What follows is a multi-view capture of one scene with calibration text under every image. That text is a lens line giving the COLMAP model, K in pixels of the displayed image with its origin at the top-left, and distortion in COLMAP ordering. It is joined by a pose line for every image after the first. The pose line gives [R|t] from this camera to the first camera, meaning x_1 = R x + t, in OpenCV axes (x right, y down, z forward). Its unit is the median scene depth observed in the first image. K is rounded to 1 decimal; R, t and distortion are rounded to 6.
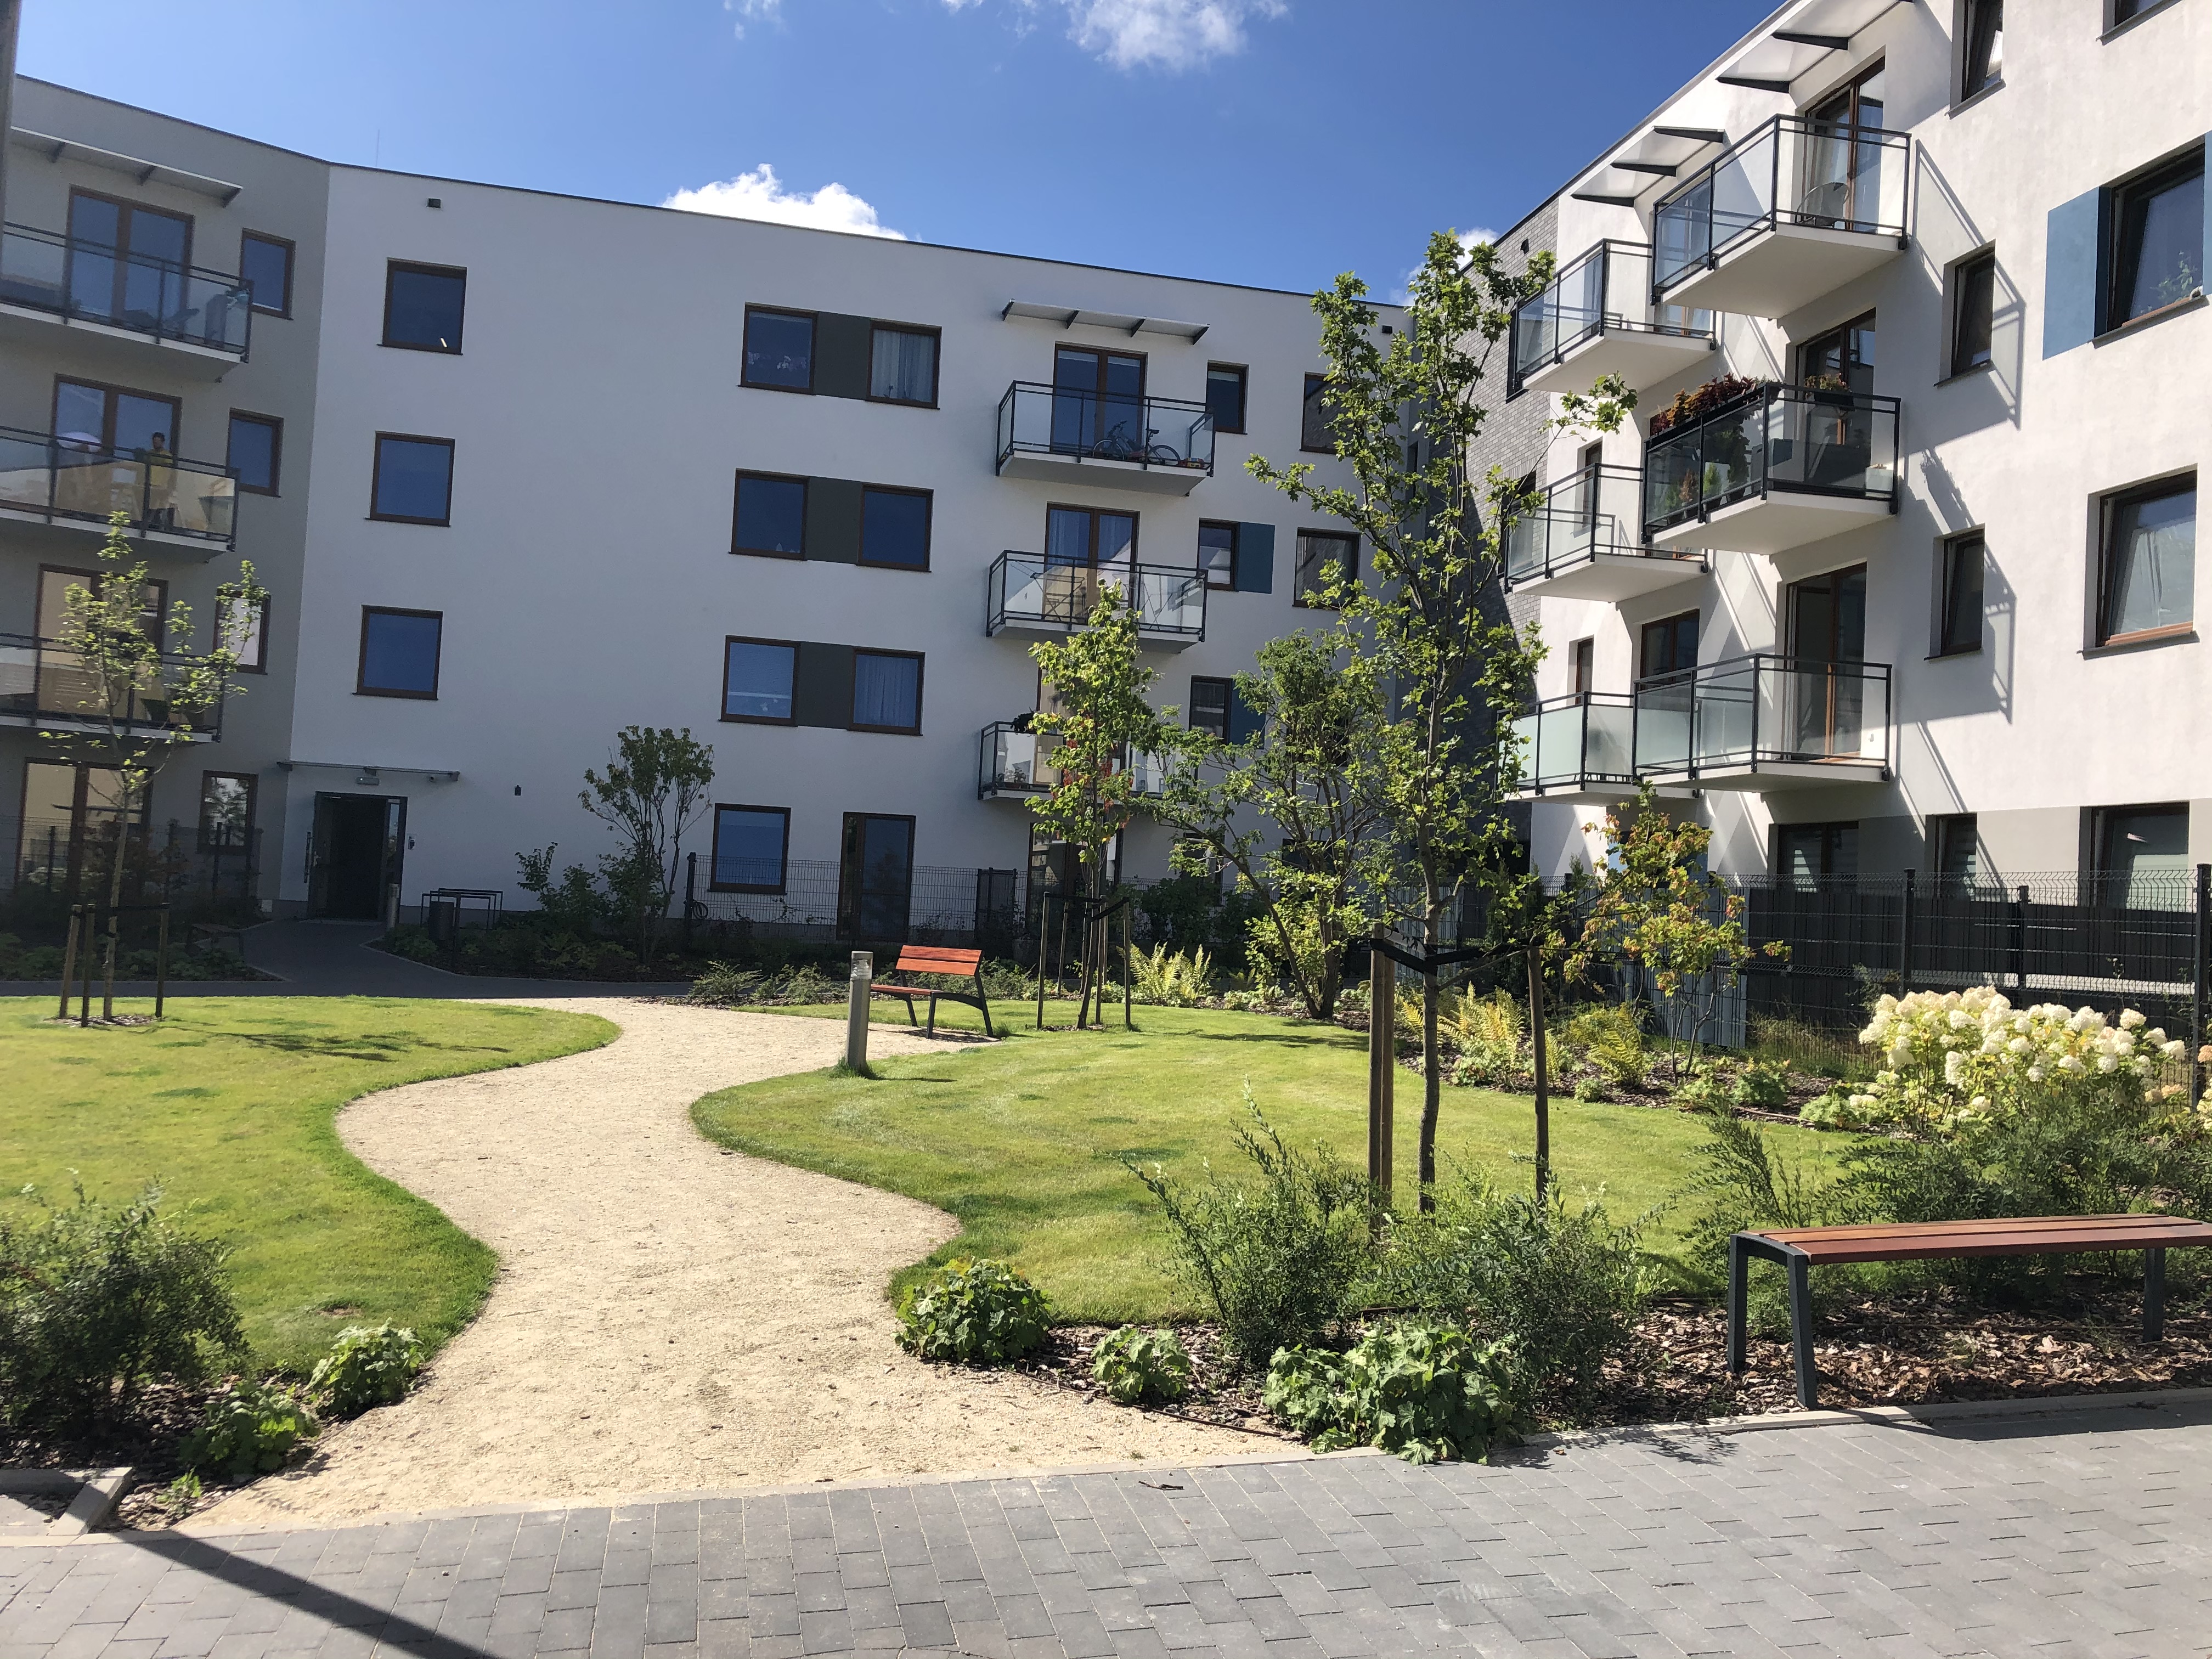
lens RADIAL K [[1869.3, 0, 1106.0], [0, 1869.3, 829.5], [0, 0, 1]] dist [0.001310, -0.004464]
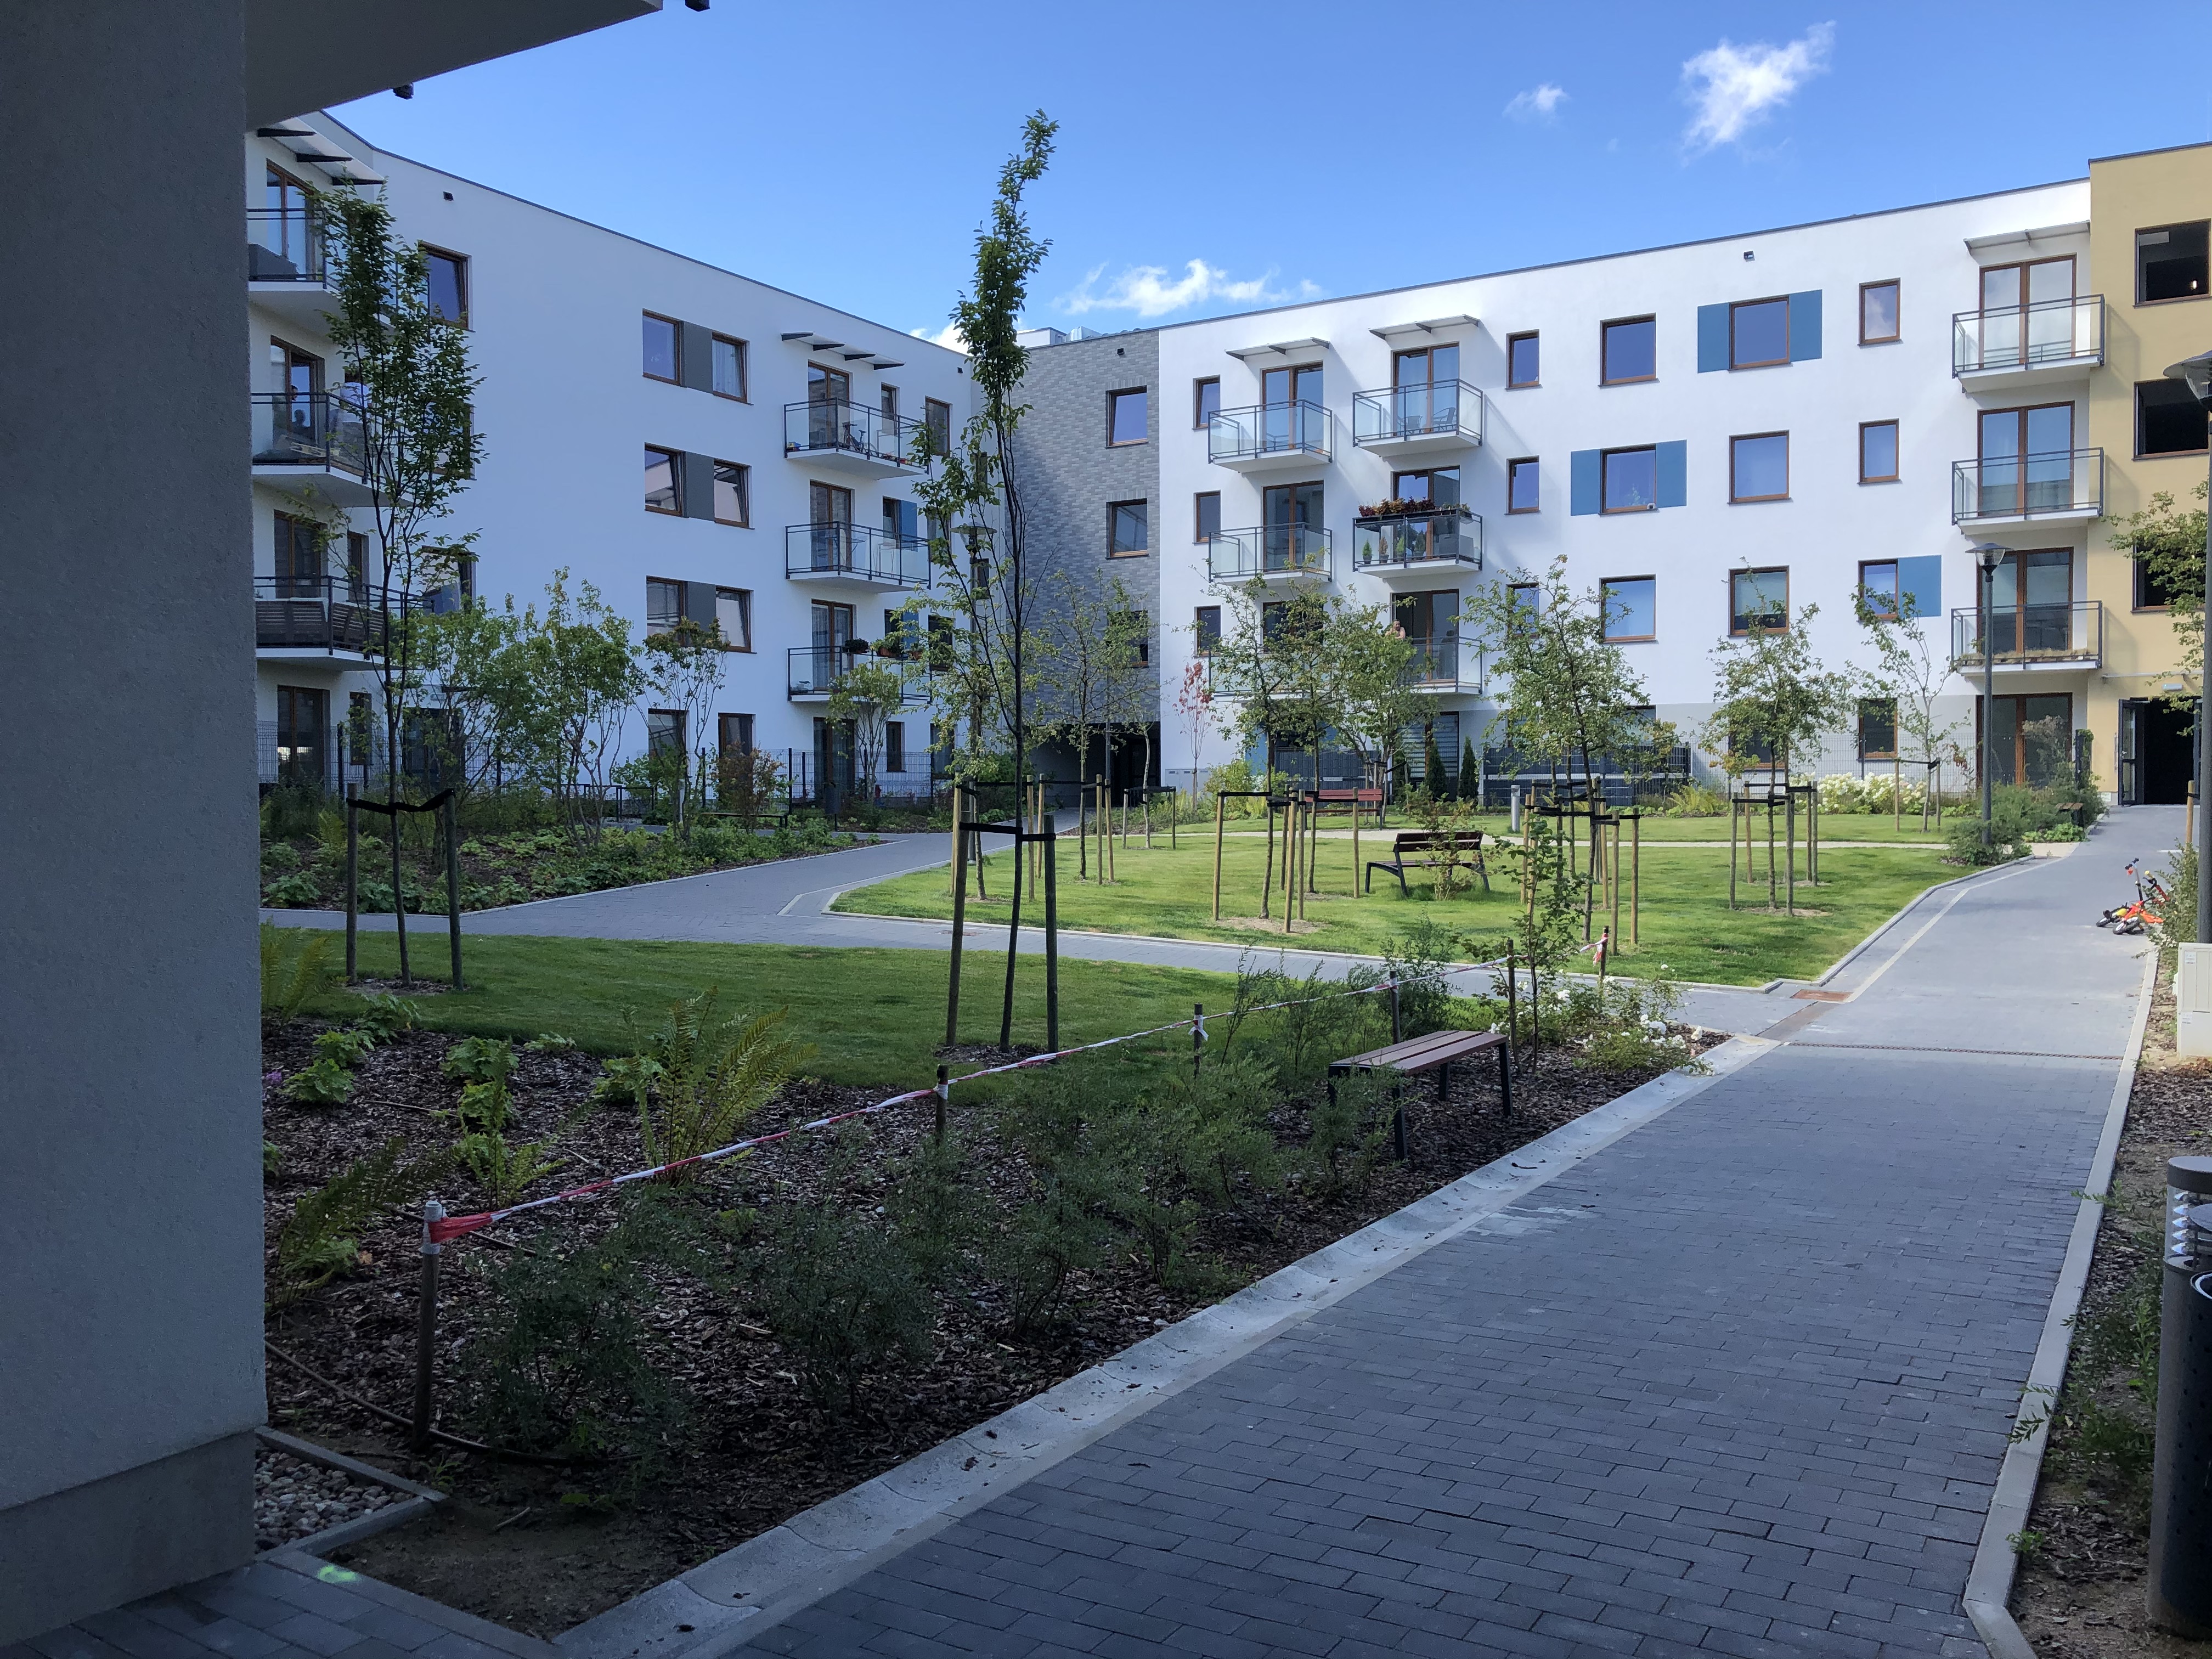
lens RADIAL K [[1869.3, 0, 1106.0], [0, 1869.3, 829.5], [0, 0, 1]] dist [0.001310, -0.004464]
pose [[0.695250, -0.064953, 0.715827, -0.902005], [0.004752, 0.996302, 0.085788, -0.036793], [-0.718752, -0.056243, 0.692987, -0.125385]]
